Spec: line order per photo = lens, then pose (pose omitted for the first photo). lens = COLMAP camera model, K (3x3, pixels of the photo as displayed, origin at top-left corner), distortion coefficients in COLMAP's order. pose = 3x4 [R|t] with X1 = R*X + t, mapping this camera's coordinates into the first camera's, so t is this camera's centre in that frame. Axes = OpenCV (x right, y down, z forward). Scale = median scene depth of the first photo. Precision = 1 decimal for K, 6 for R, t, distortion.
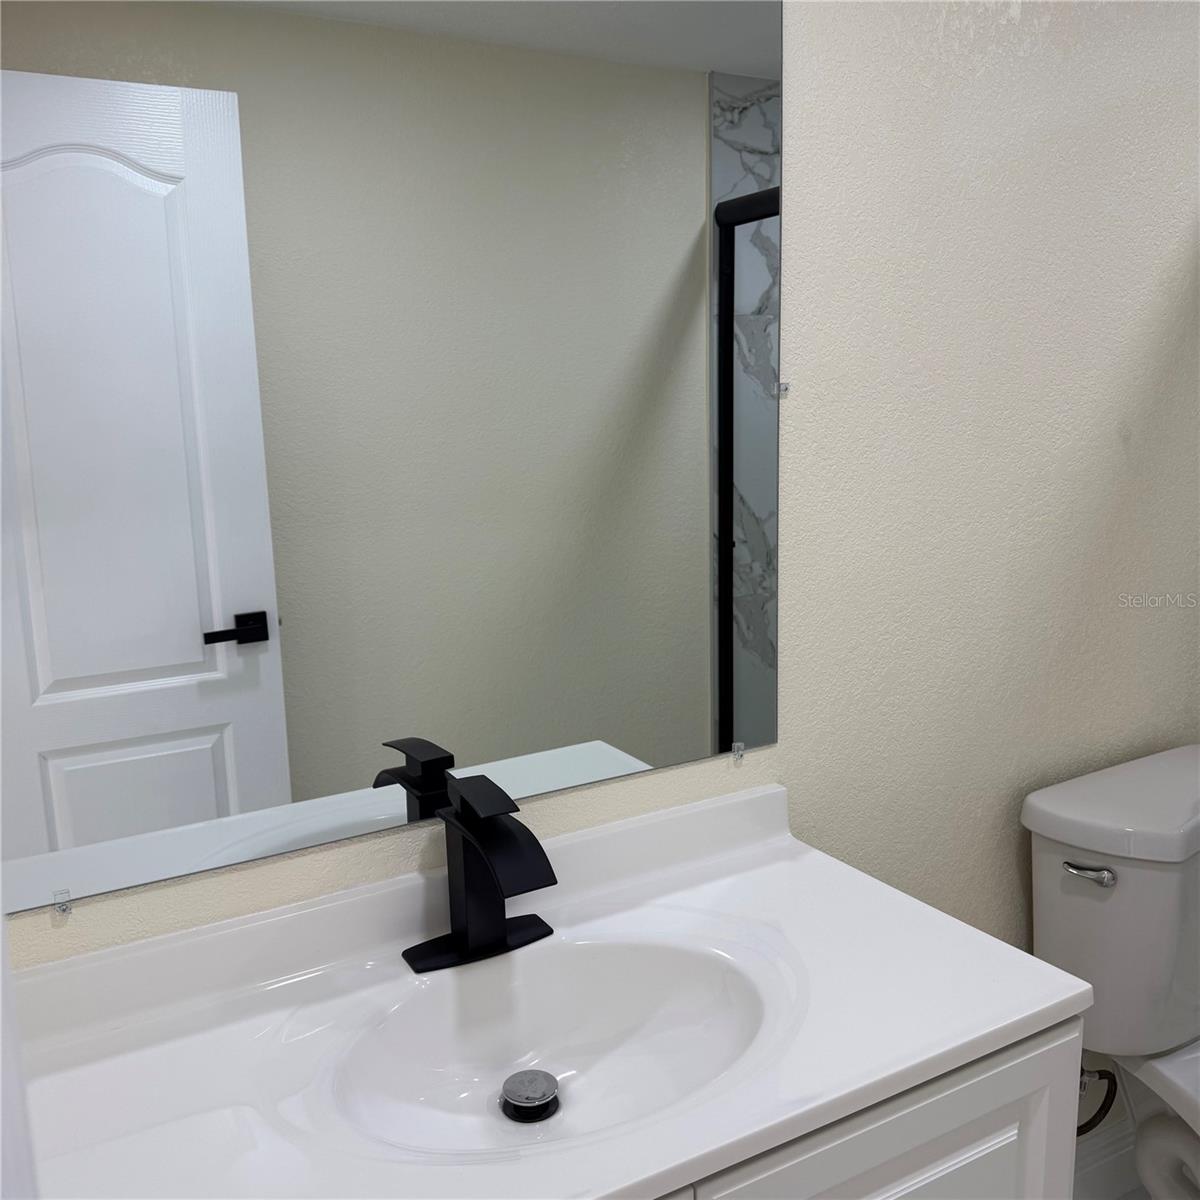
lens RADIAL K [[1147.4, 0, 592.0], [0, 1147.4, 619.5], [0, 0, 1]] dist [0.132060, -0.260306]
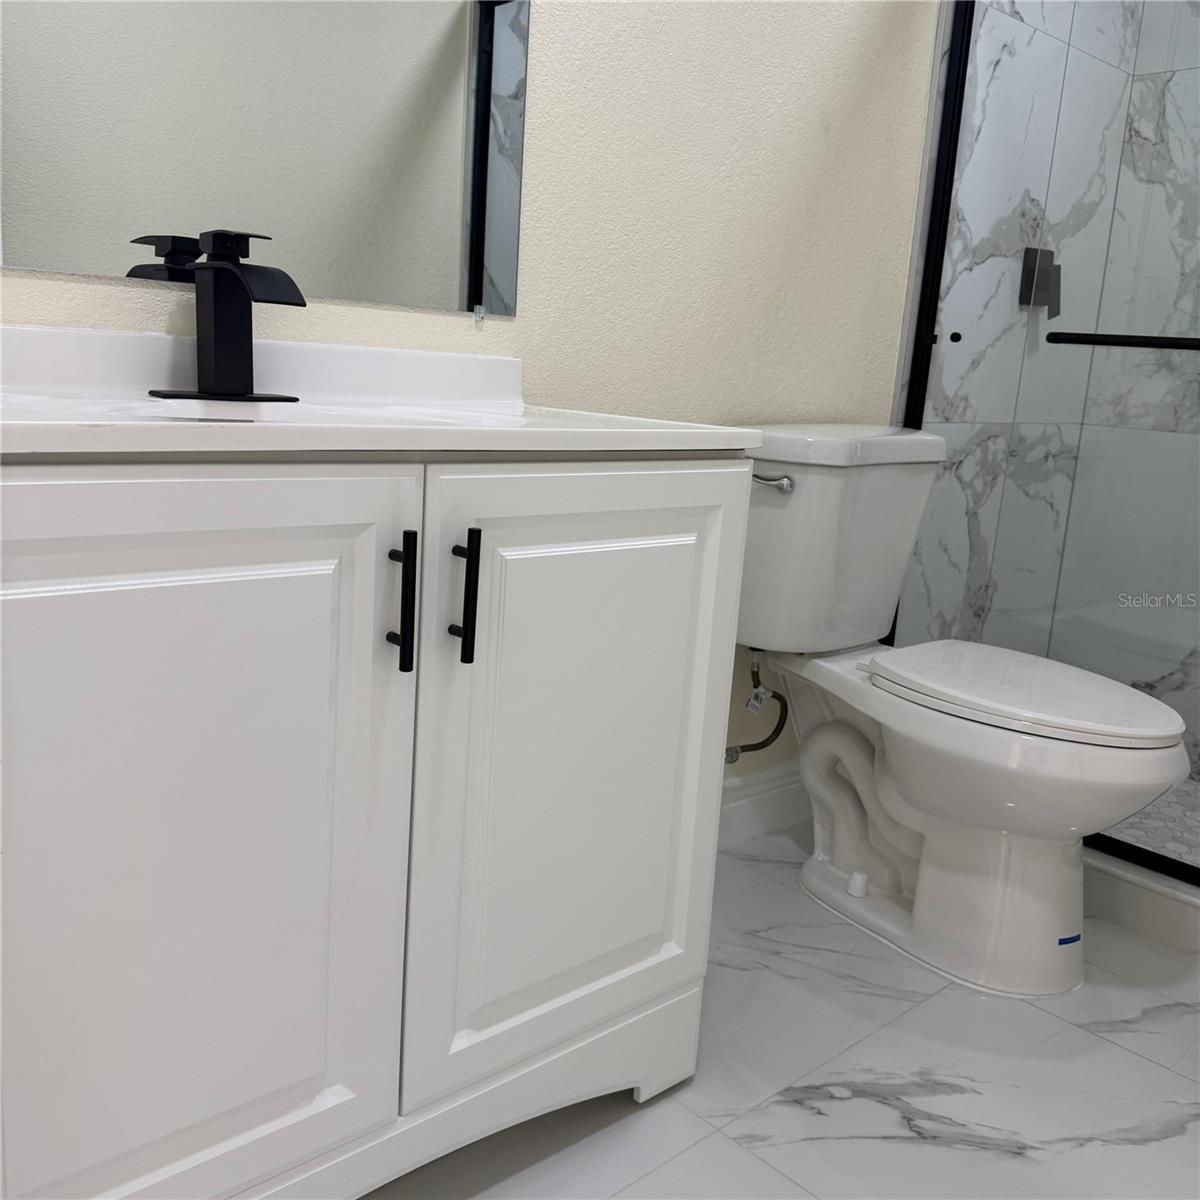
lens RADIAL K [[1160.2, 0, 600.0], [0, 1160.2, 600.0], [0, 0, 1]] dist [0.049120, -0.087701]
pose [[0.972857, 0.042538, 0.227464, 0.000652], [-0.050596, 0.998277, 0.029711, 0.272097], [-0.225809, -0.040413, 0.973333, -0.081823]]
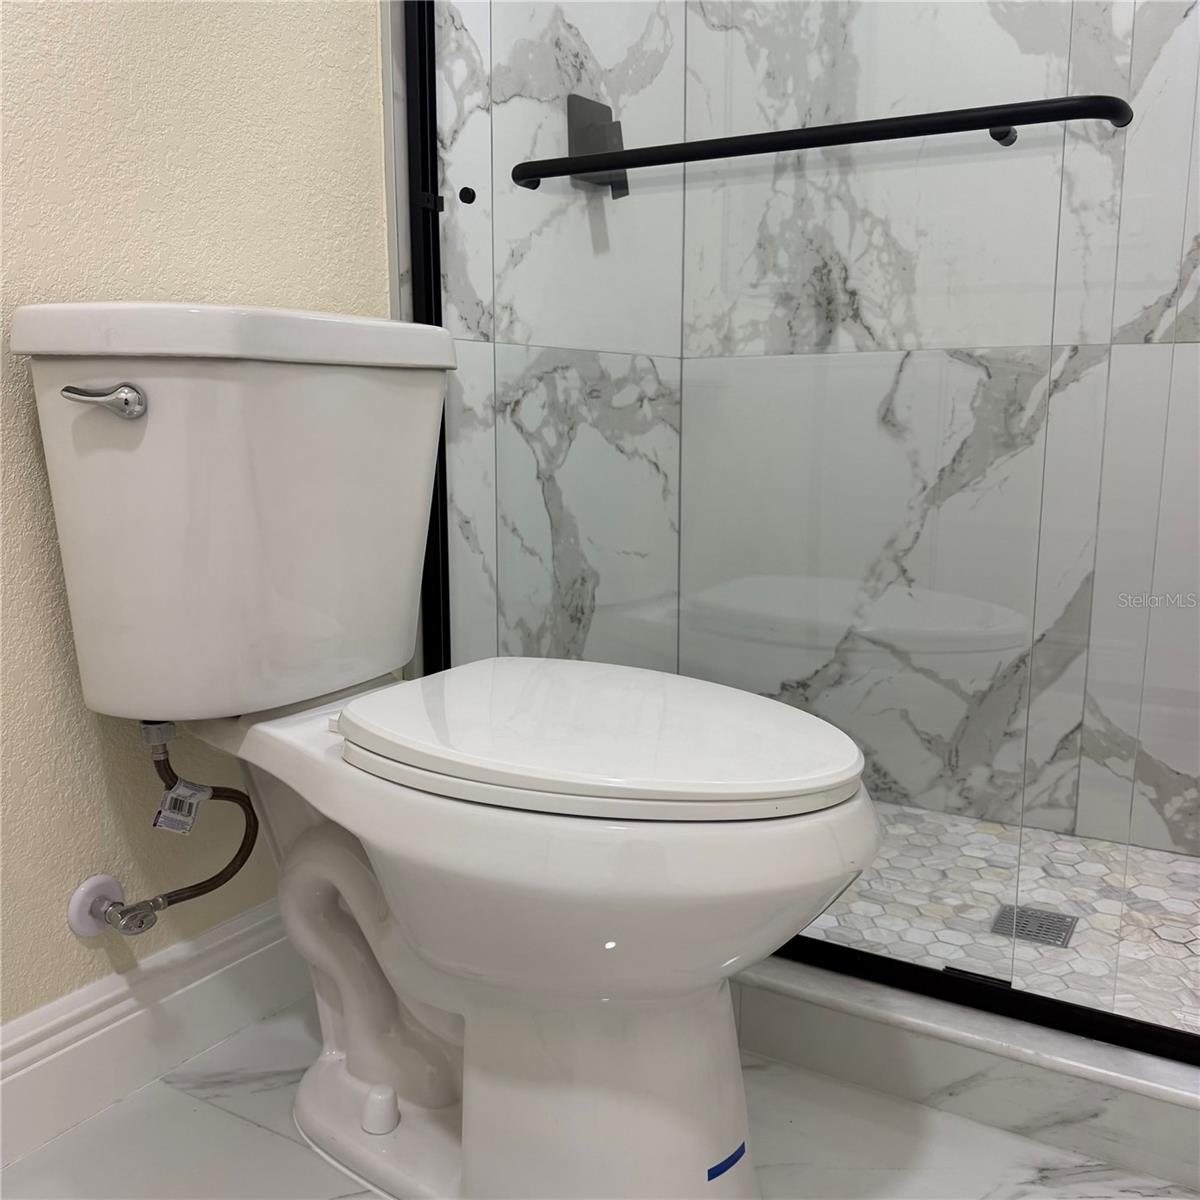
lens RADIAL K [[1147.4, 0, 592.0], [0, 1147.4, 619.5], [0, 0, 1]] dist [0.132060, -0.260306]
pose [[0.878728, -0.061655, 0.473324, 0.312707], [0.065510, 0.997817, 0.008357, 0.303034], [-0.472806, 0.023664, 0.880849, 0.304417]]
